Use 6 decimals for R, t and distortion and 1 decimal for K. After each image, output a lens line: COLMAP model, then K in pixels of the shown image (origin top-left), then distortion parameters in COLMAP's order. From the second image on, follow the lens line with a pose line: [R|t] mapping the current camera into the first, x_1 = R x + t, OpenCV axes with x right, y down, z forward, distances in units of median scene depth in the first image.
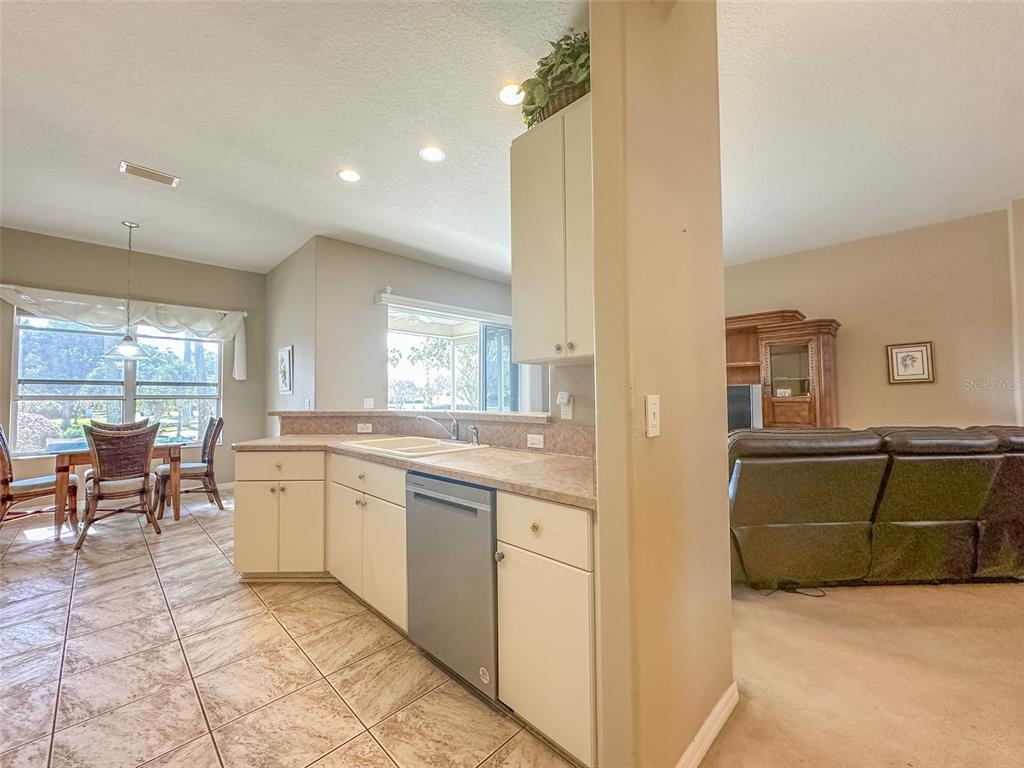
lens RADIAL K [[416.0, 0, 517.6], [0, 416.0, 381.1], [0, 0, 1]] dist [-0.002429, 0.001331]
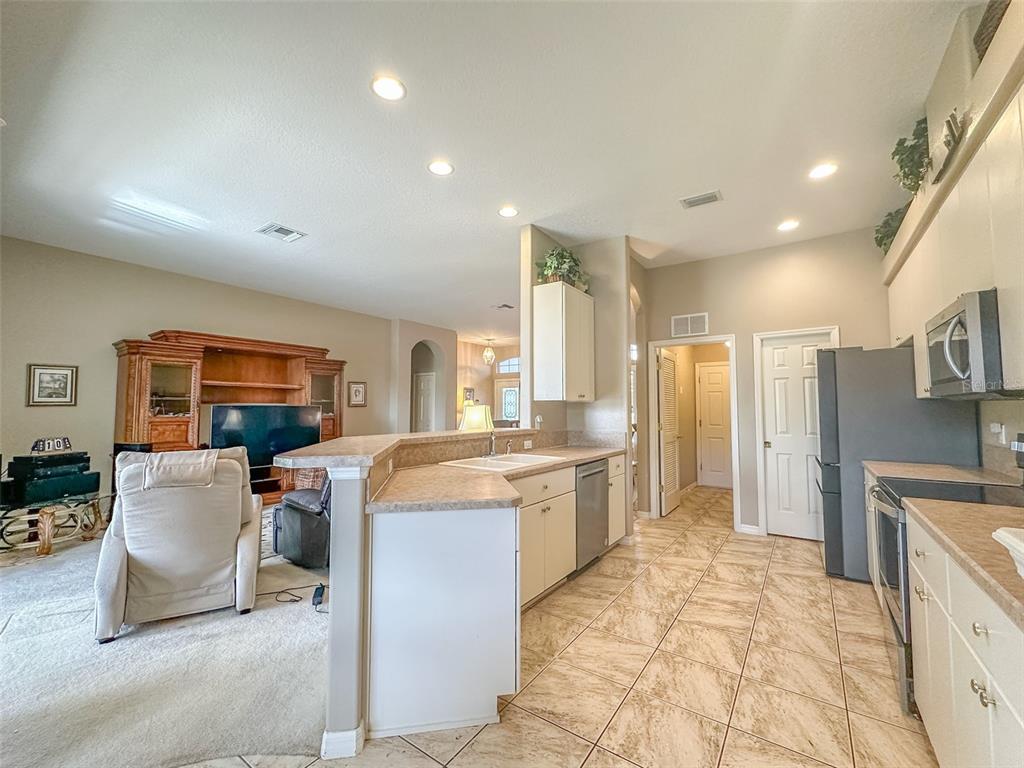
lens RADIAL K [[416.0, 0, 516.2], [0, 416.0, 388.1], [0, 0, 1]] dist [-0.002429, 0.001331]
pose [[-0.170676, 0.056664, 0.983696, -1.650392], [-0.038822, 0.997183, -0.064177, 0.029265], [-0.984562, -0.049142, -0.167996, 1.386255]]
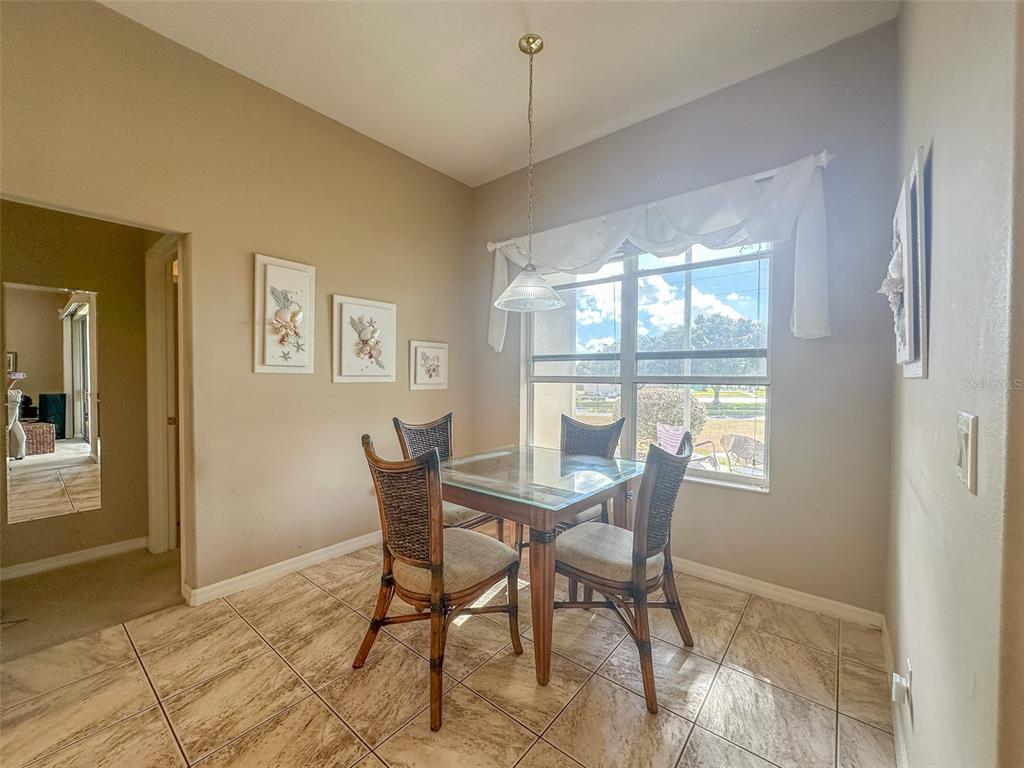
lens RADIAL K [[416.0, 0, 510.5], [0, 416.0, 381.7], [0, 0, 1]] dist [-0.002429, 0.001331]
pose [[0.085160, 0.017965, -0.996205, -0.802903], [0.034265, 0.999193, 0.020948, 0.054761], [0.995778, -0.035919, 0.084476, 1.791111]]
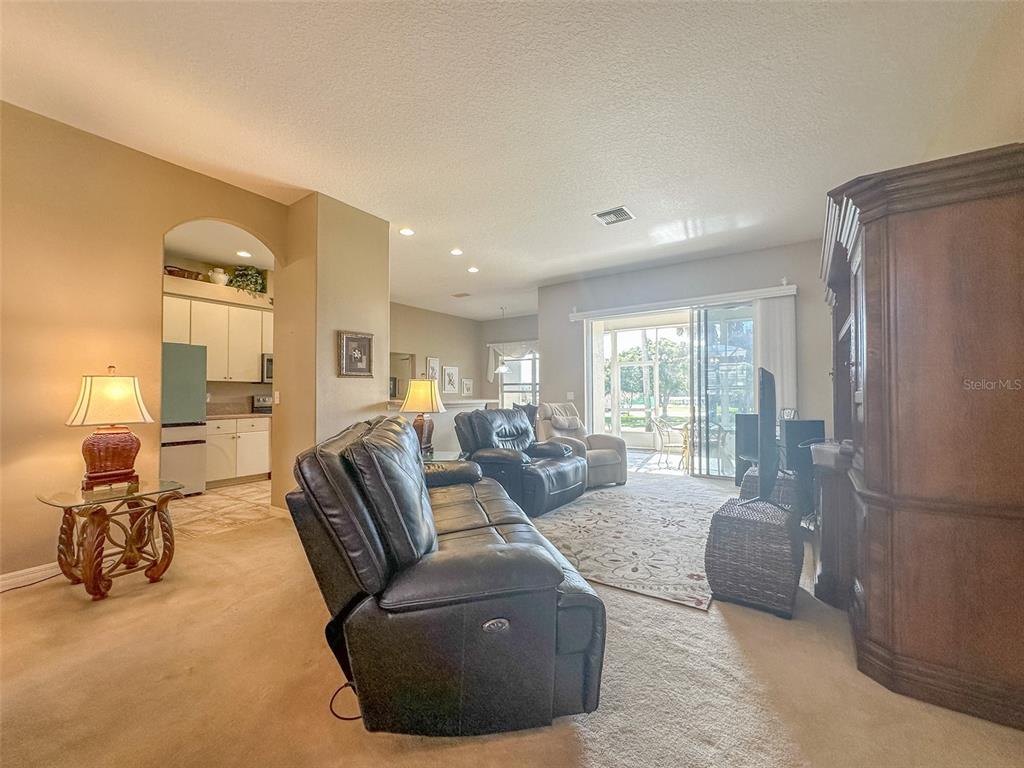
lens RADIAL K [[416.0, 0, 517.4], [0, 416.0, 386.7], [0, 0, 1]] dist [-0.002429, 0.001331]
pose [[0.180176, -0.010485, -0.983578, 2.251862], [0.038209, 0.999263, -0.003653, 0.046987], [0.982892, -0.036923, 0.180444, 1.324193]]
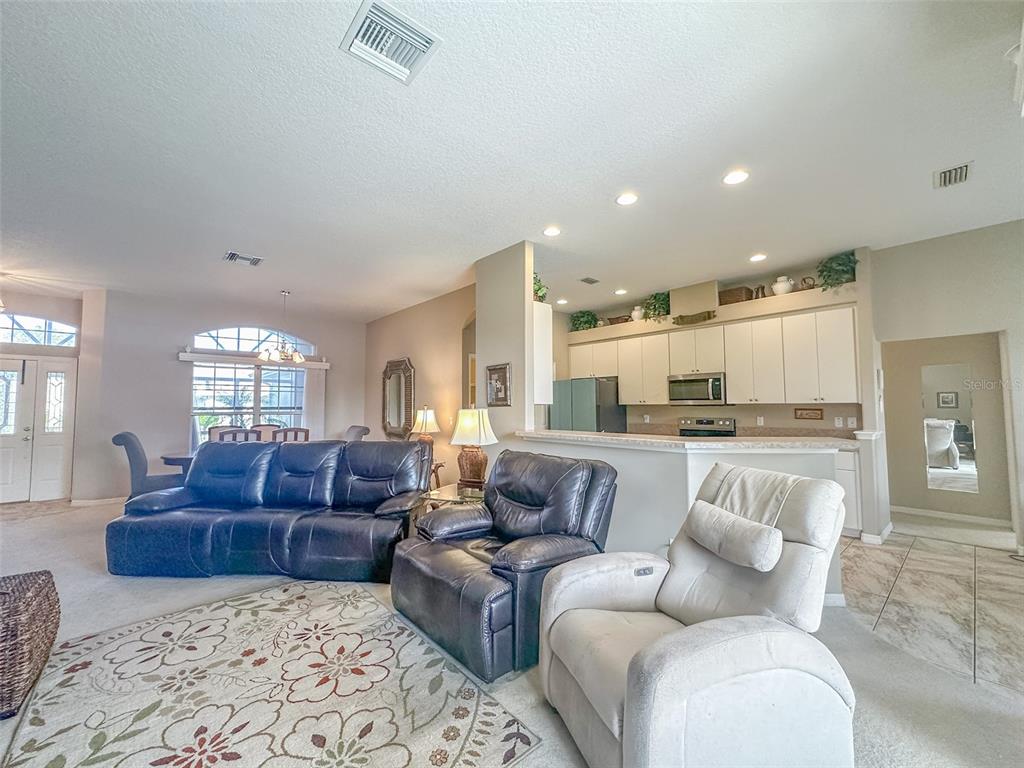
lens RADIAL K [[416.0, 0, 507.3], [0, 416.0, 387.3], [0, 0, 1]] dist [-0.002429, 0.001331]
pose [[-0.997059, 0.016468, 0.074853, 0.066014], [0.010091, 0.996347, -0.084797, 0.050012], [-0.075976, -0.083793, -0.993583, 2.977759]]
